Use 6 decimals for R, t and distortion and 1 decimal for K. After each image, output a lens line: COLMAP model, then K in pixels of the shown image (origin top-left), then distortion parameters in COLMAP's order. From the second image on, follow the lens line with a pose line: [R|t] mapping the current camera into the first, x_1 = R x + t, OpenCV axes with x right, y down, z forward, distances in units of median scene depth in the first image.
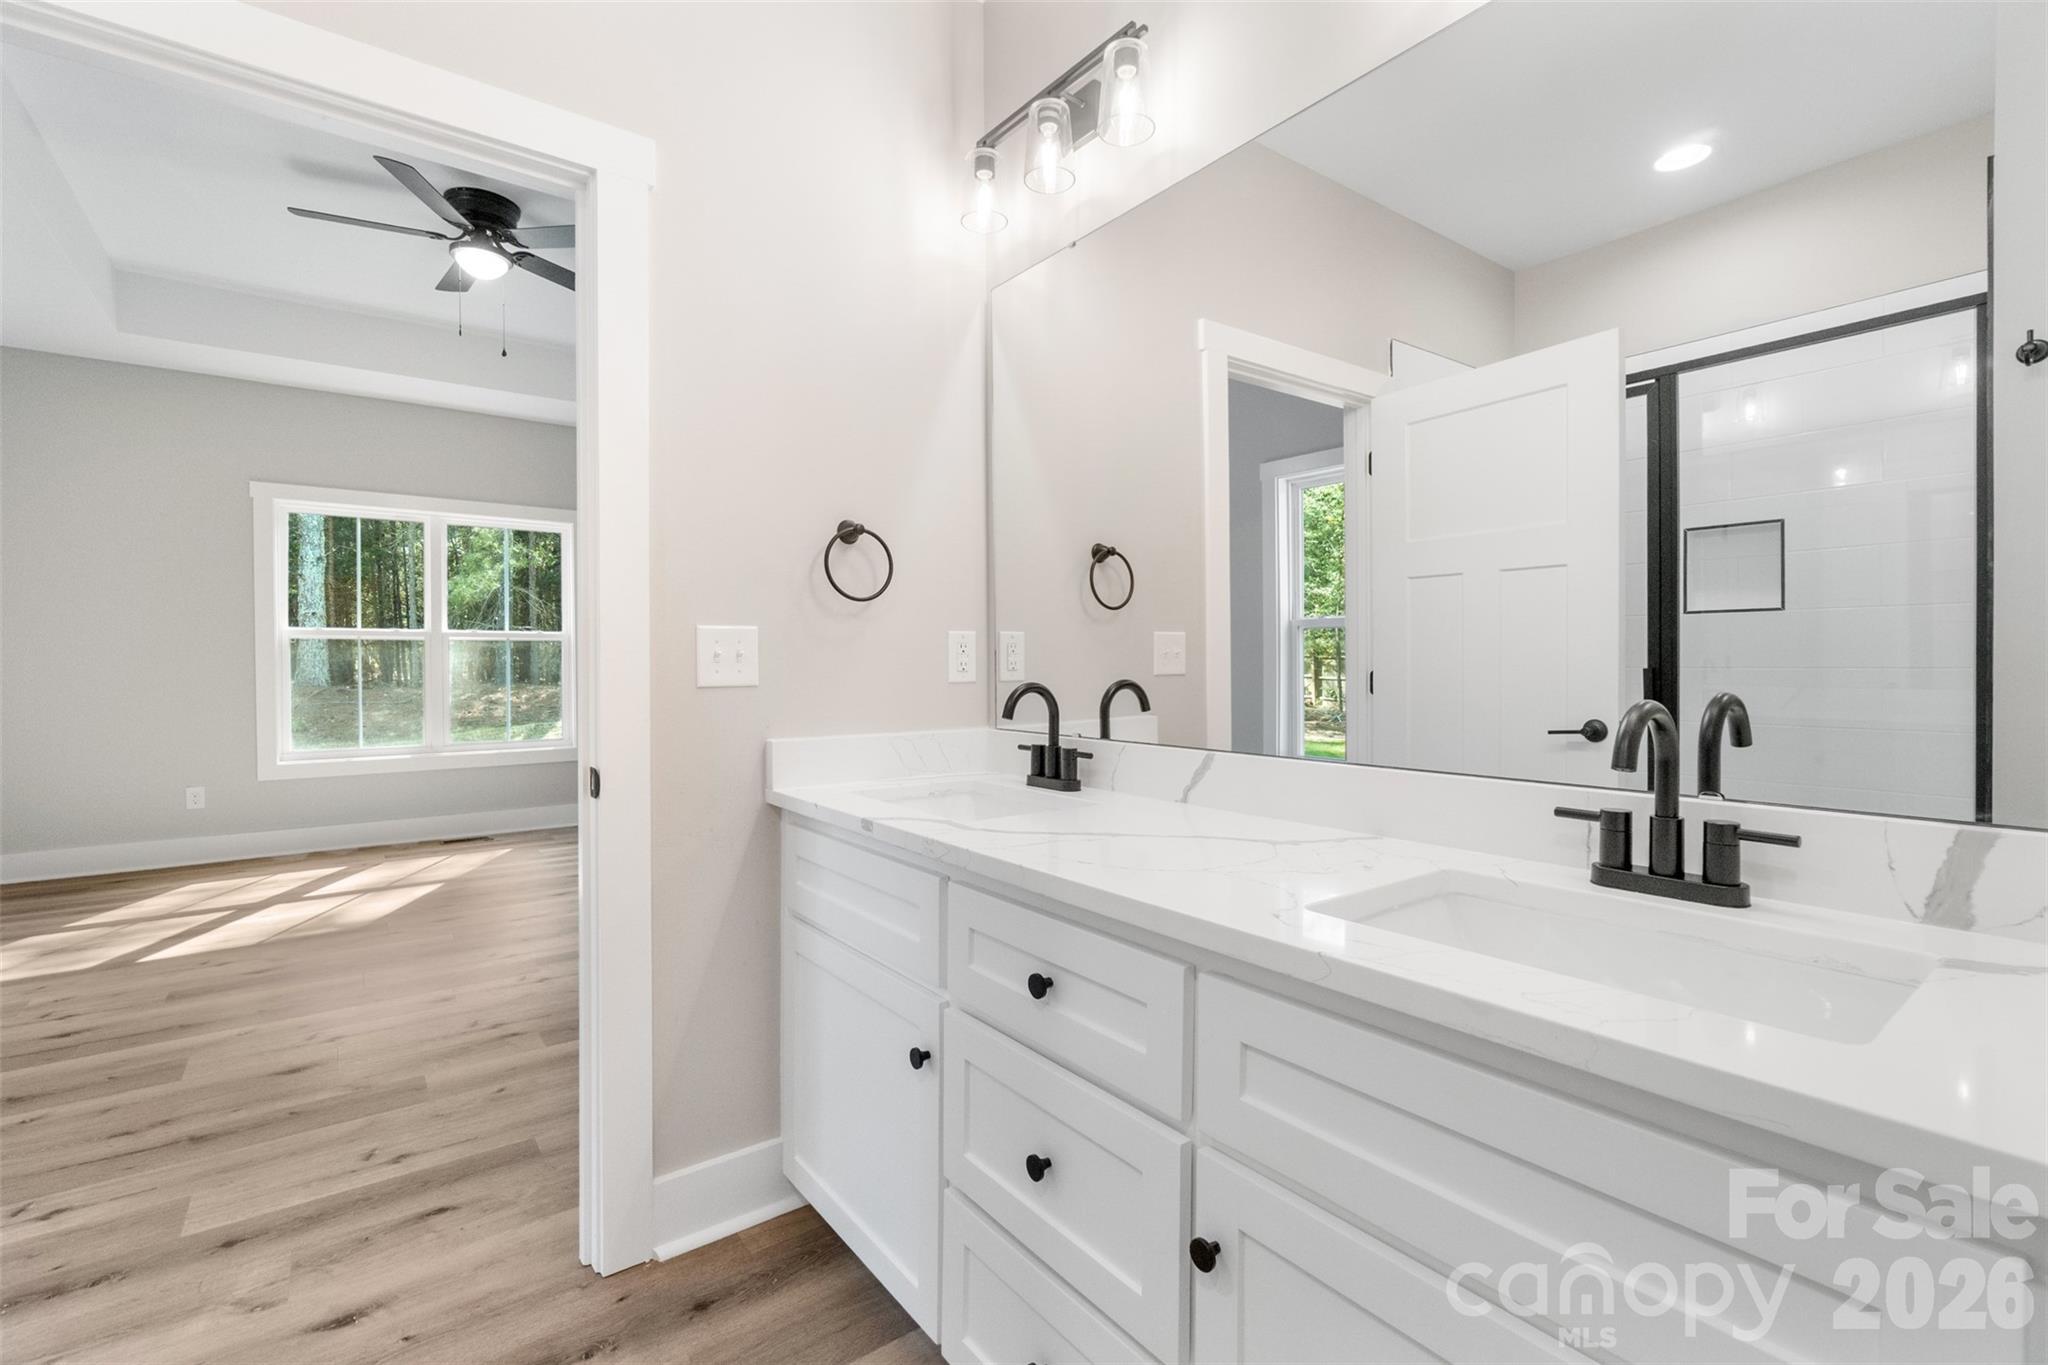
lens RADIAL K [[893.5, 0, 1029.2], [0, 893.5, 669.5], [0, 0, 1]] dist [-0.008646, 0.001750]
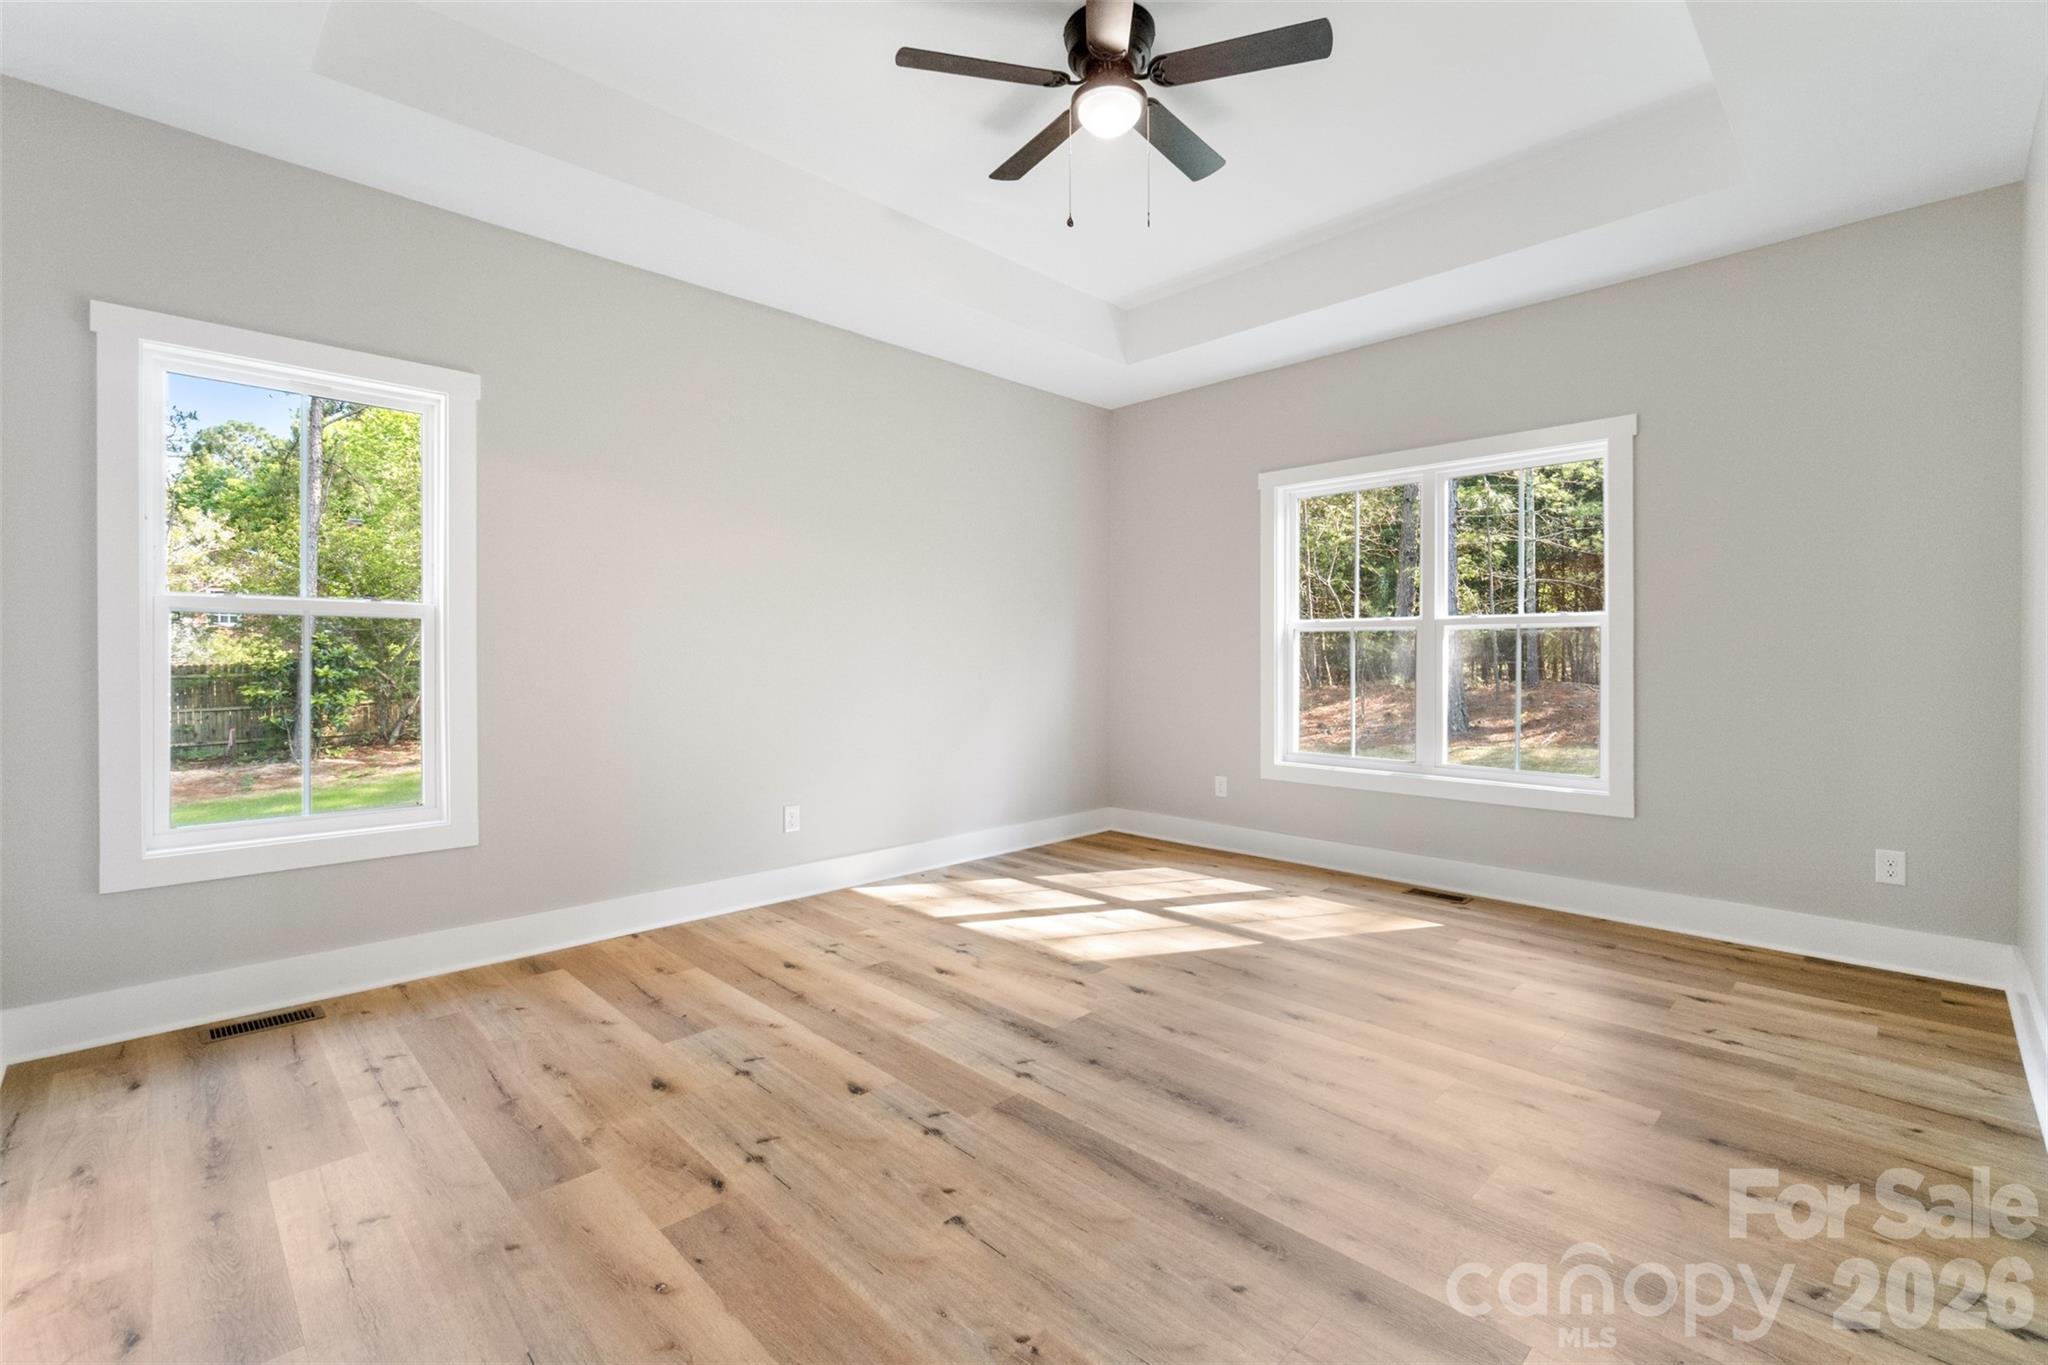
lens RADIAL K [[893.5, 0, 1016.7], [0, 893.5, 676.1], [0, 0, 1]] dist [-0.008646, 0.001750]
pose [[0.120637, 0.020690, -0.992481, 0.111440], [-0.008933, 0.999765, 0.019756, -0.006560], [0.992656, 0.006483, 0.120794, 0.882888]]
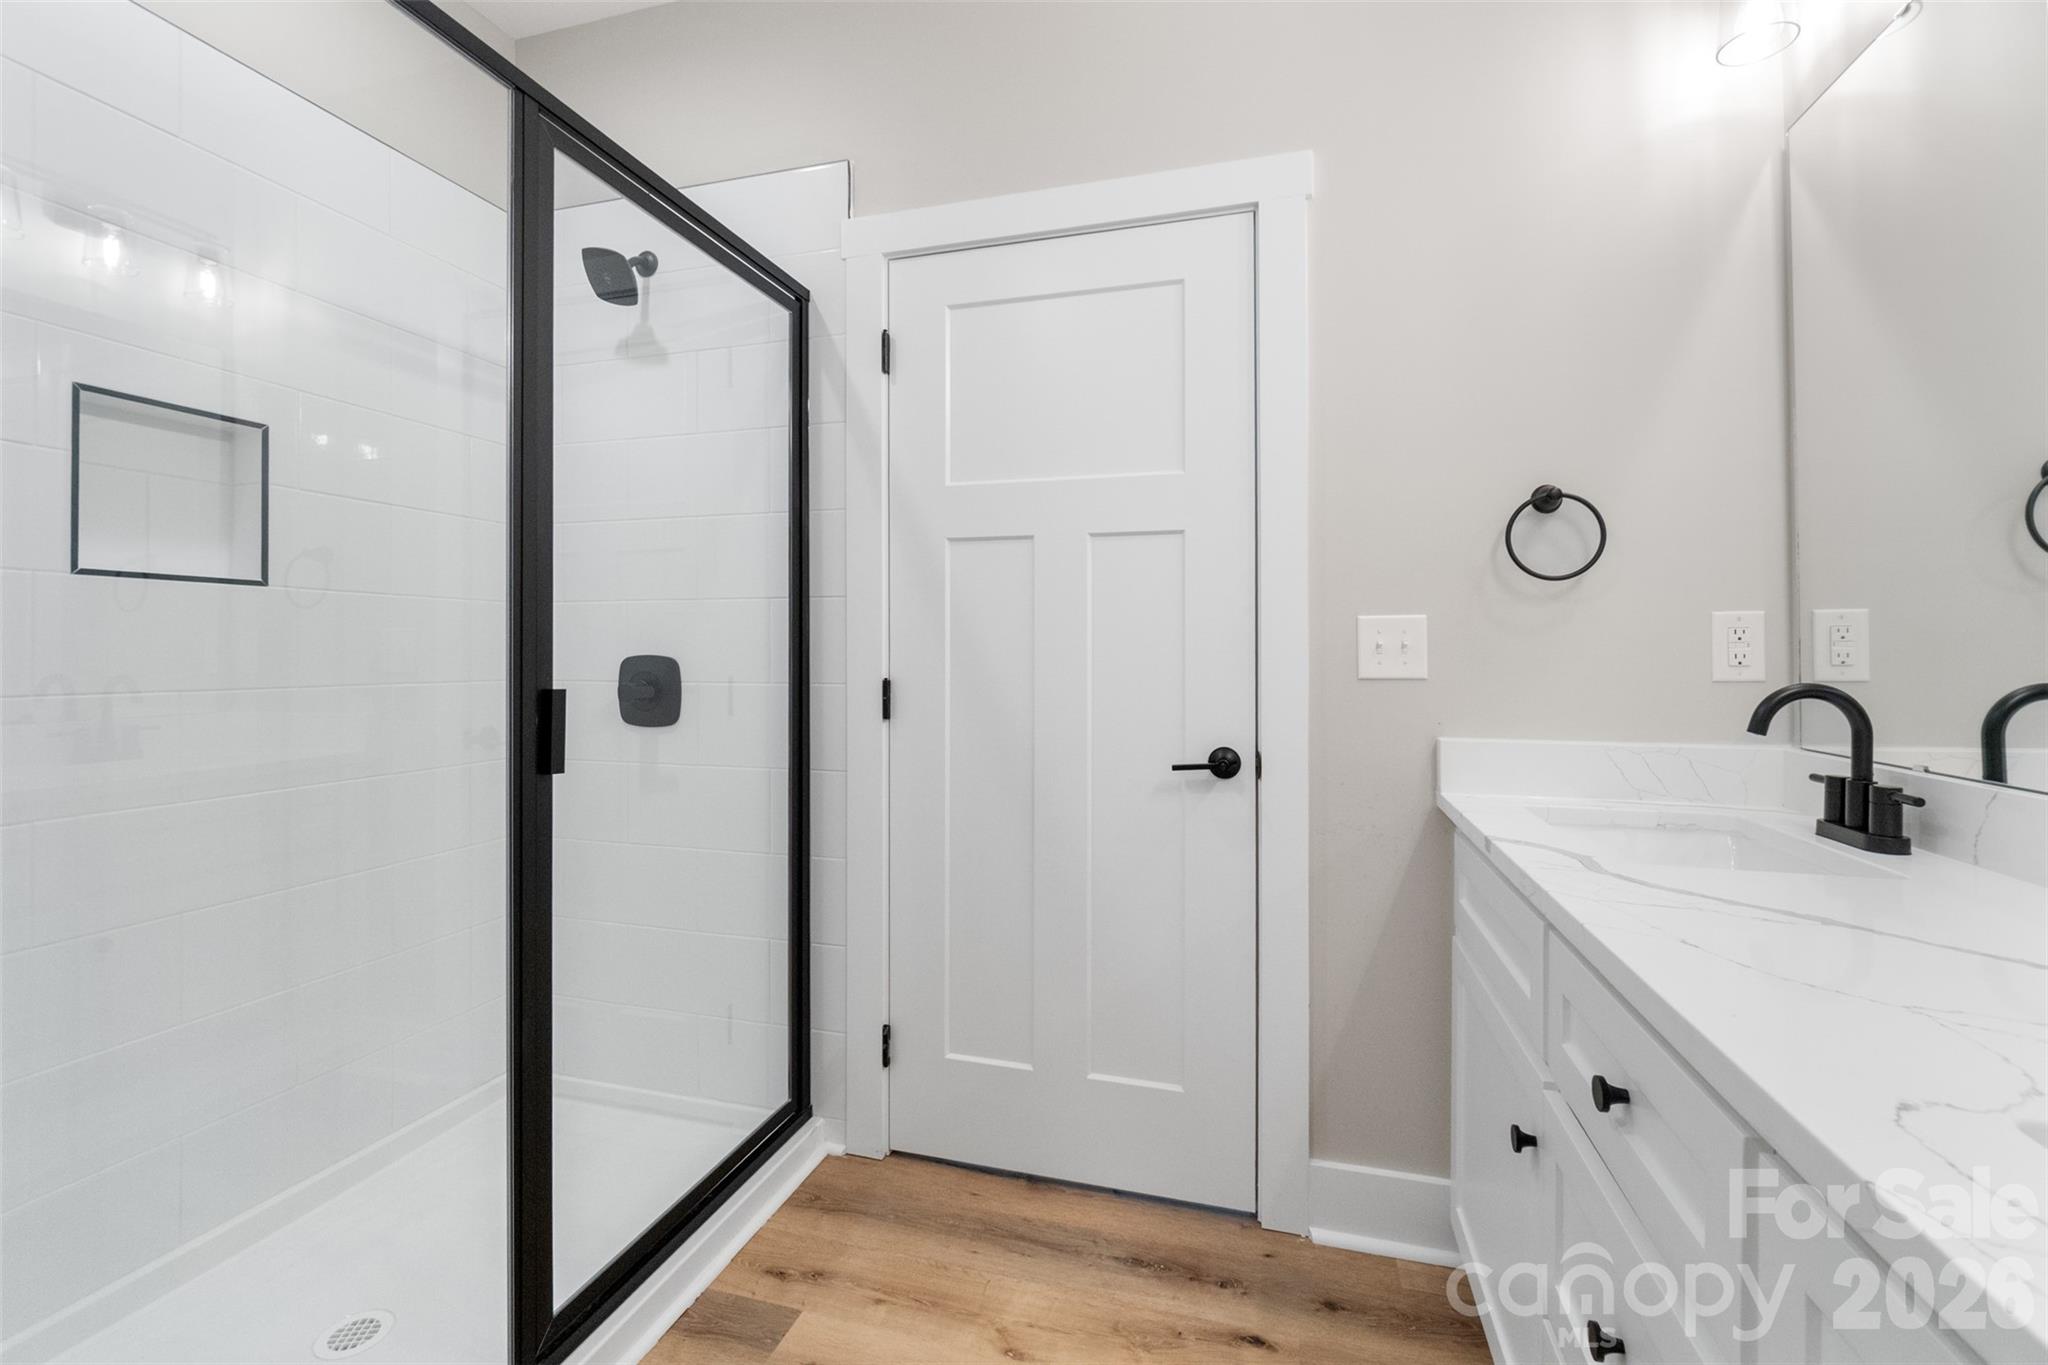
lens RADIAL K [[893.5, 0, 1005.6], [0, 893.5, 648.7], [0, 0, 1]] dist [-0.008646, 0.001750]
pose [[0.583647, -0.004148, -0.811997, 0.188797], [-0.007548, 0.999916, -0.010534, -0.000246], [0.811973, 0.012277, 0.583566, 0.101451]]
